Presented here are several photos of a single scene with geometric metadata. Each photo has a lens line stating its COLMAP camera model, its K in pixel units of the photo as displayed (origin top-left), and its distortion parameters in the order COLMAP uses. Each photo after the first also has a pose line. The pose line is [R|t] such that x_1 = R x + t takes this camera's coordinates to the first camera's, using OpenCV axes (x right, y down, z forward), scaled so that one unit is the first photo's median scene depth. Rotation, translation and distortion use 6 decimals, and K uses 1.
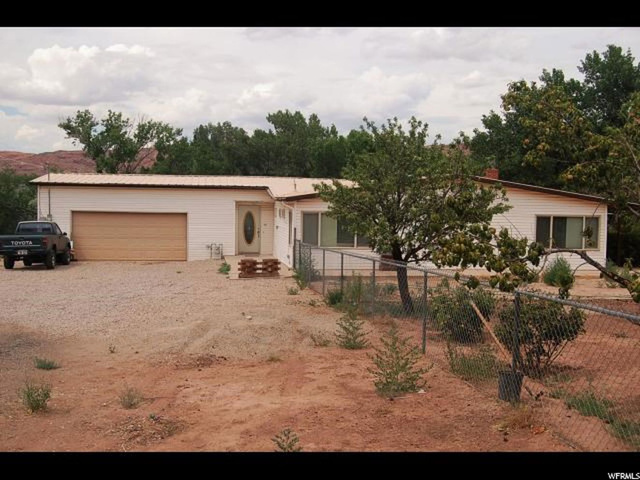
lens RADIAL K [[839.5, 0, 317.2], [0, 839.5, 245.5], [0, 0, 1]] dist [-0.067055, 0.000000]
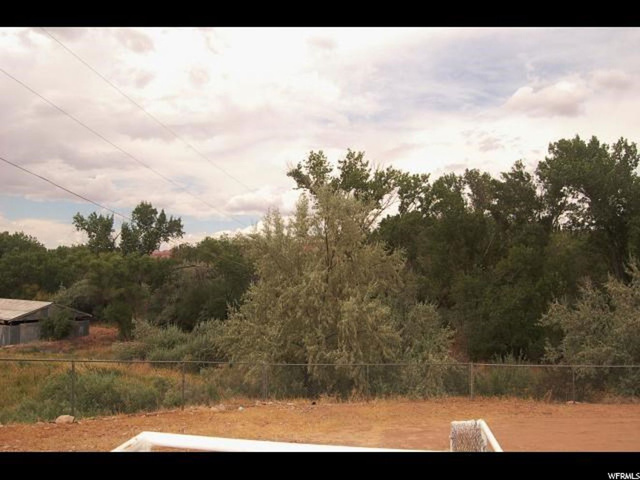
lens RADIAL K [[537.3, 0, 315.3], [0, 537.3, 239.6], [0, 0, 1]] dist [-0.029824, 0.024592]
pose [[0.972378, -0.016759, -0.232807, -0.151144], [-0.010214, 0.993409, -0.114172, -0.009913], [0.233186, 0.113396, 0.965798, 0.466547]]
